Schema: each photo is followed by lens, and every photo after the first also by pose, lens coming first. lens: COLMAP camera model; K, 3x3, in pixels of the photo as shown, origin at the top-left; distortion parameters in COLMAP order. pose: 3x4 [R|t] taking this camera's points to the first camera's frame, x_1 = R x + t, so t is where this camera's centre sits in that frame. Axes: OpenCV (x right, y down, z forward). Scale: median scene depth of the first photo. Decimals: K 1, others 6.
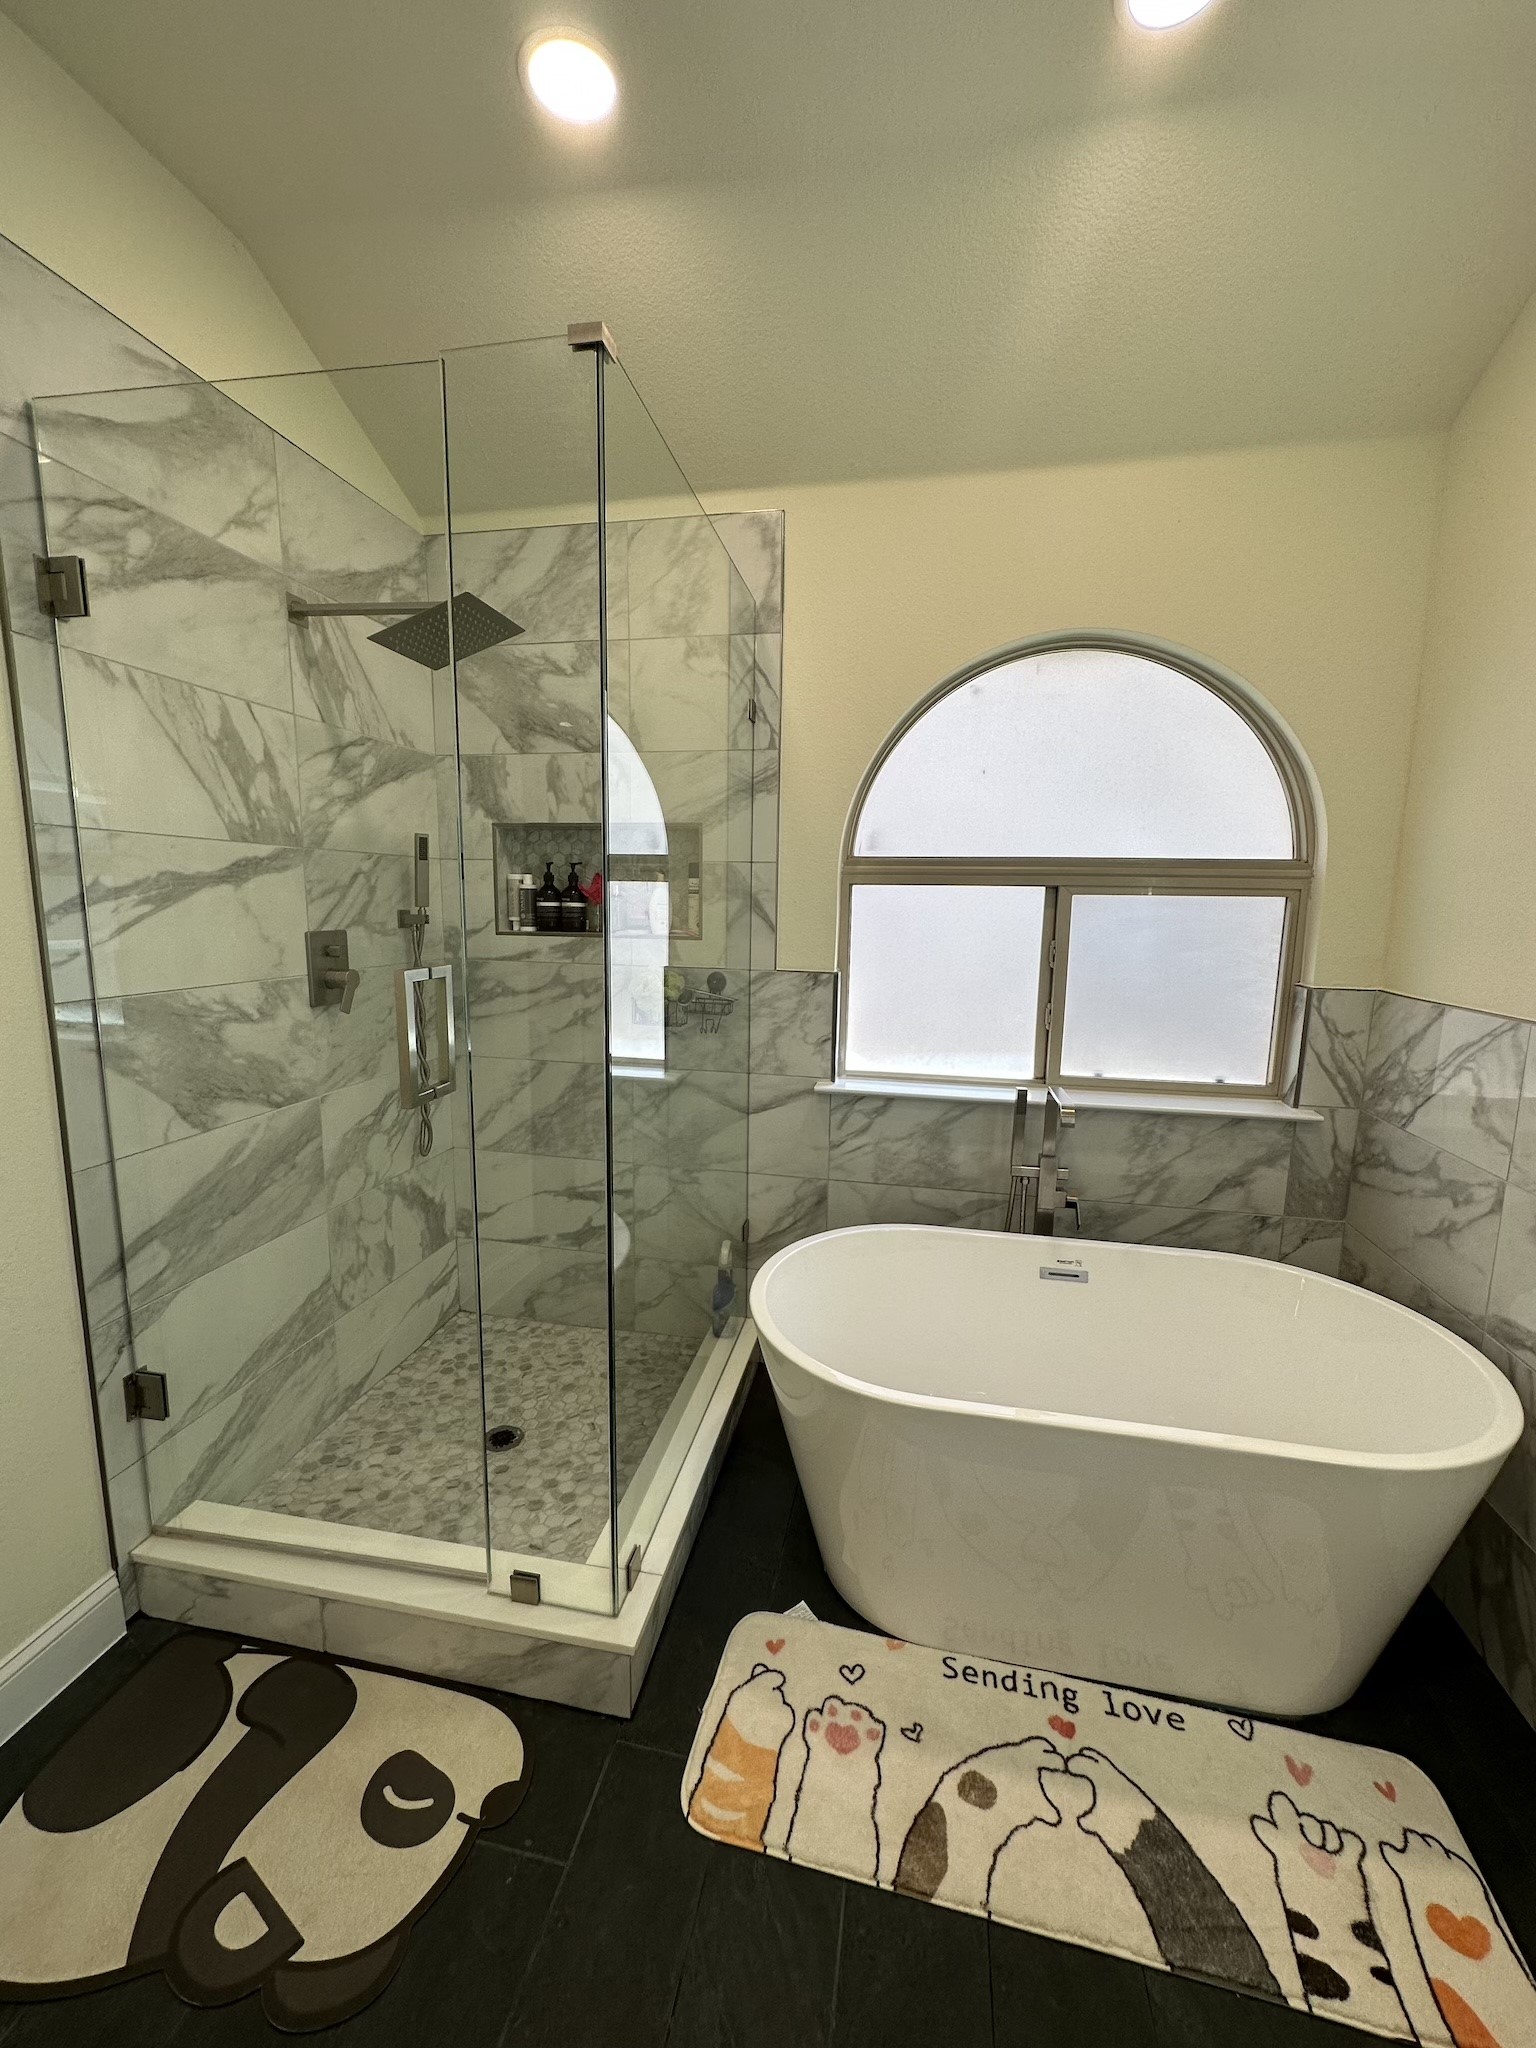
lens RADIAL K [[813.0, 0, 773.9], [0, 813.0, 1025.2], [0, 0, 1]] dist [-0.000865, 0.000062]
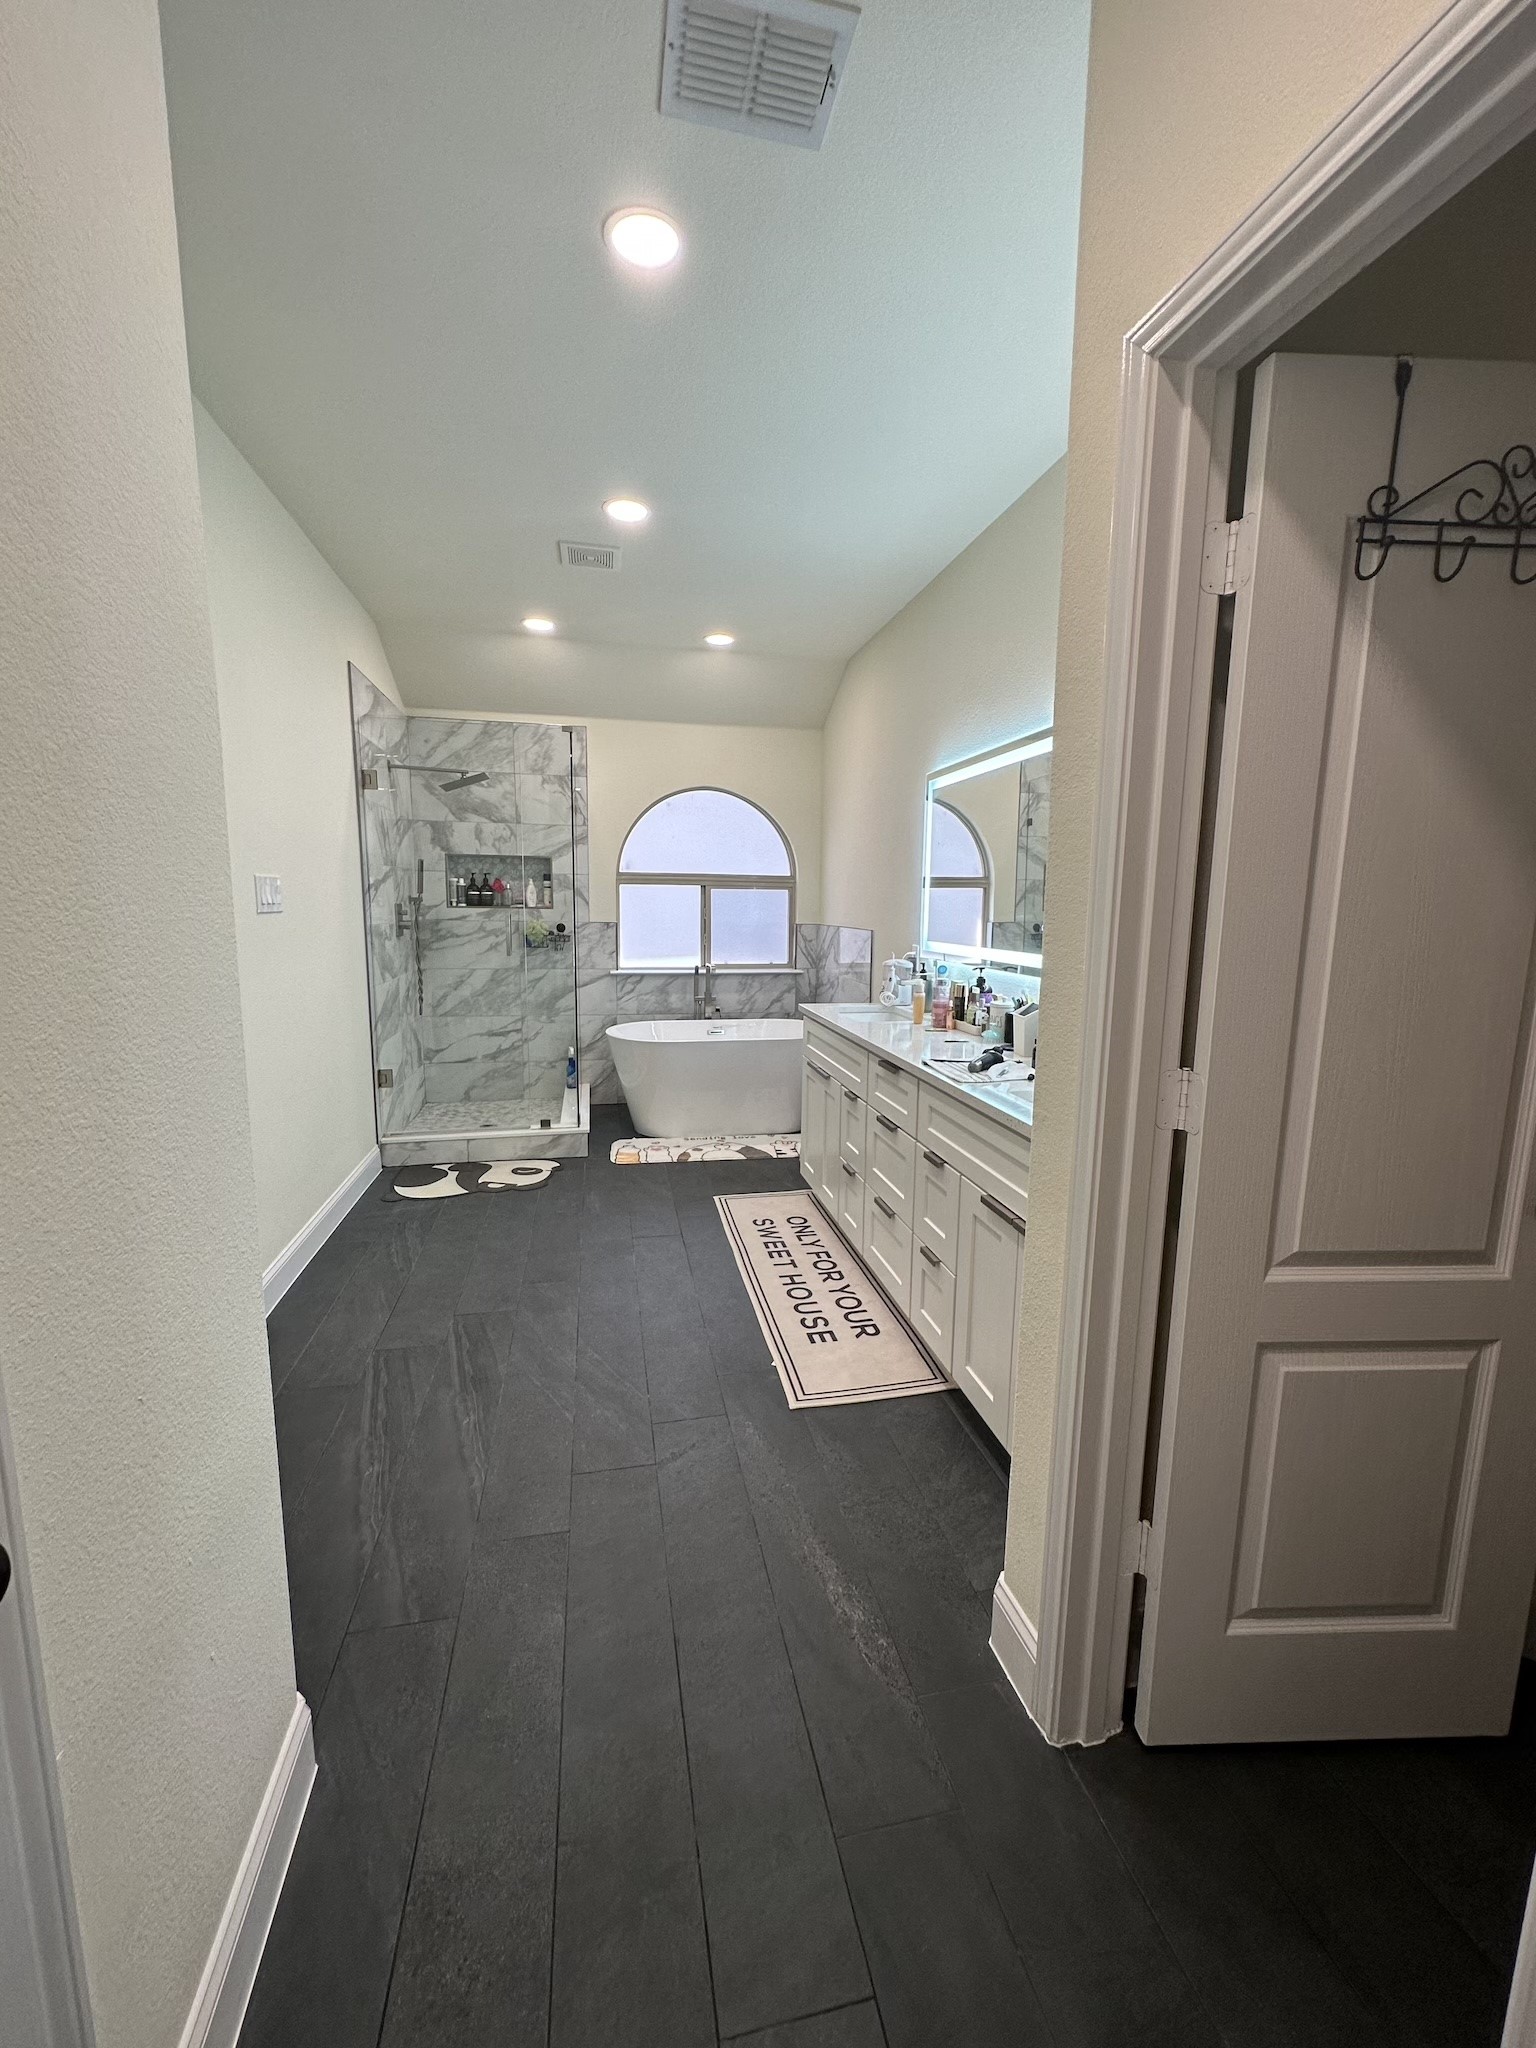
lens RADIAL K [[813.0, 0, 773.9], [0, 813.0, 1025.2], [0, 0, 1]] dist [-0.000865, 0.000062]
pose [[0.919767, -0.062197, 0.387504, -0.438795], [0.061218, 0.998013, 0.014883, 0.227223], [-0.387660, 0.010034, 0.921748, -1.342725]]
